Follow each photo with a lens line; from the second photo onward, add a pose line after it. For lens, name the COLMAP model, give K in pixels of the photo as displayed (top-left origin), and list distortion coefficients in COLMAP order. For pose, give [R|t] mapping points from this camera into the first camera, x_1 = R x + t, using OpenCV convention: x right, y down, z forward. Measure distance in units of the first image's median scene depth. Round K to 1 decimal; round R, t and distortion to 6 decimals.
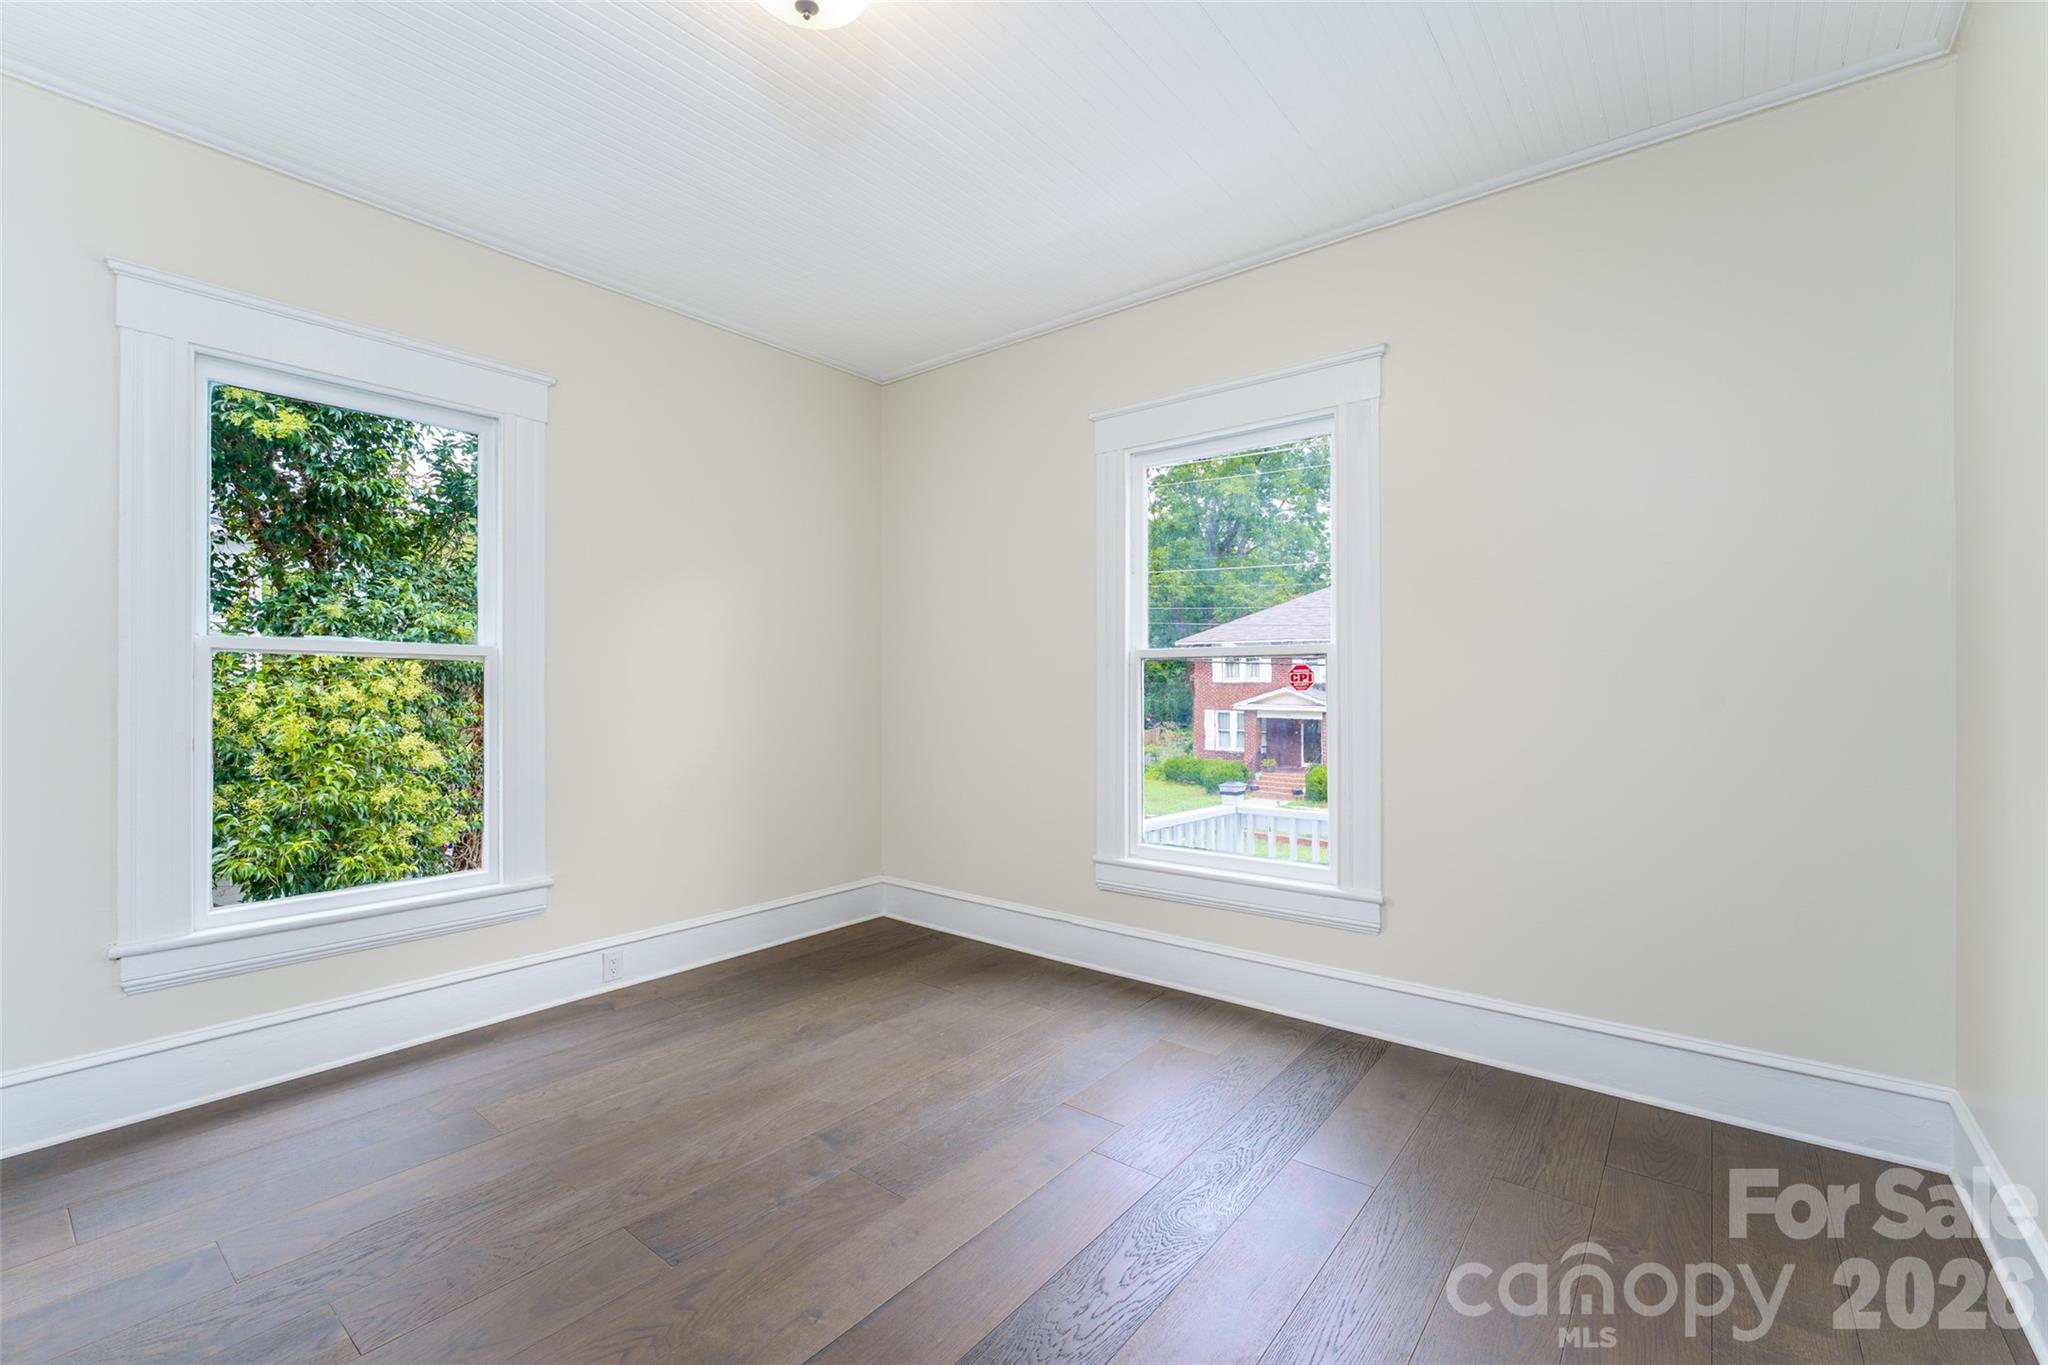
lens RADIAL K [[891.8, 0, 1041.4], [0, 891.8, 672.0], [0, 0, 1]] dist [-0.001515, -0.000074]
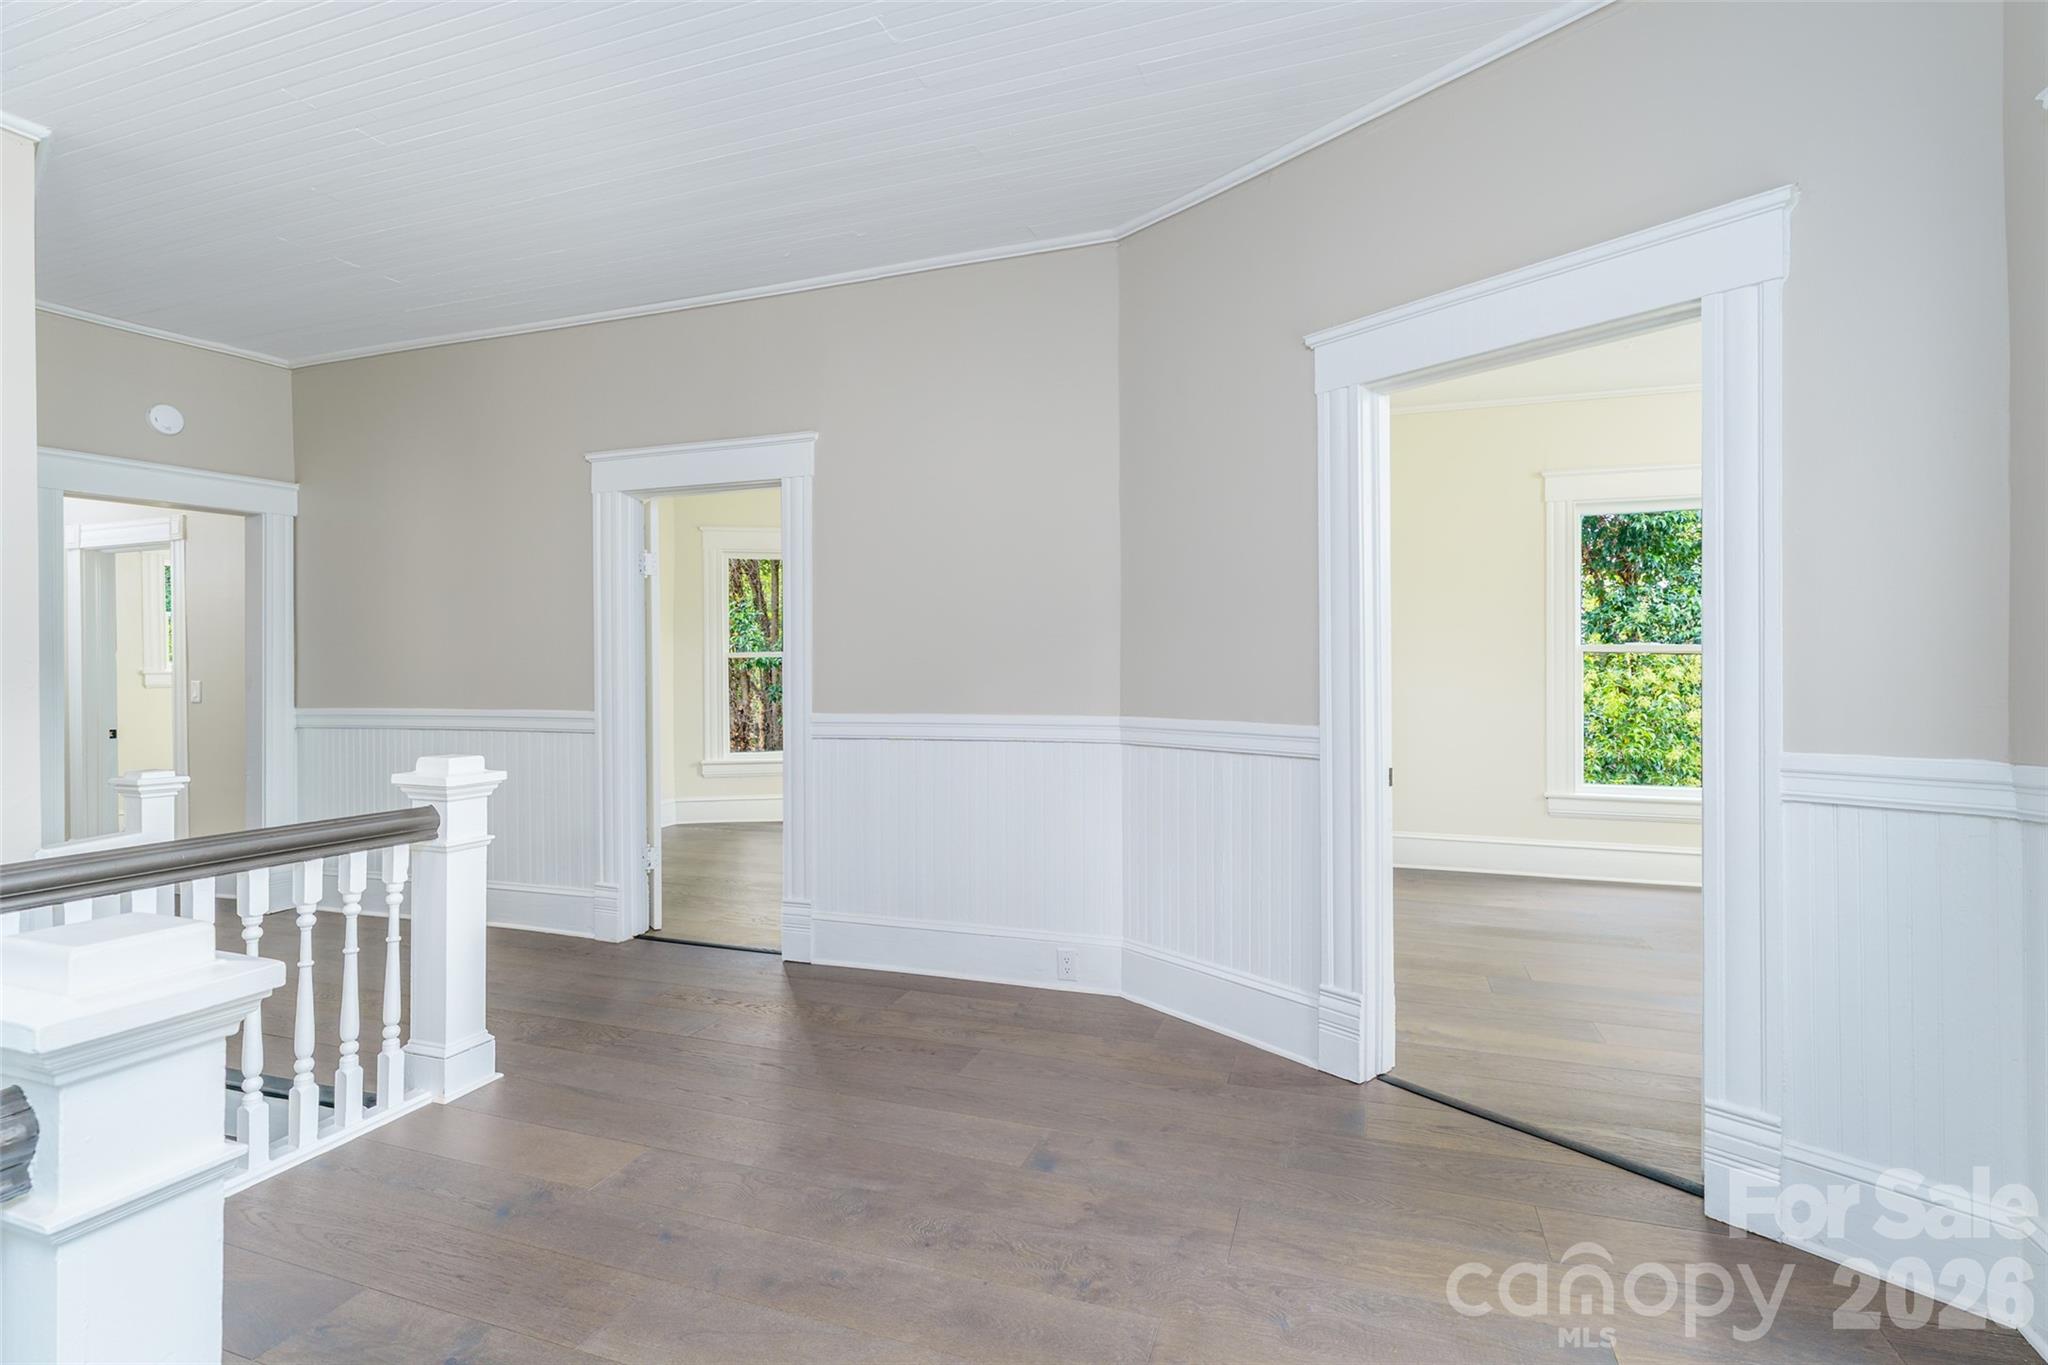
lens RADIAL K [[967.5, 0, 1026.1], [0, 967.5, 681.6], [0, 0, 1]] dist [0.003495, 0.000110]
pose [[0.331074, 0.007050, -0.943578, 0.303622], [0.014534, 0.999815, 0.012570, -0.002696], [0.943493, -0.017876, 0.330910, -0.388808]]
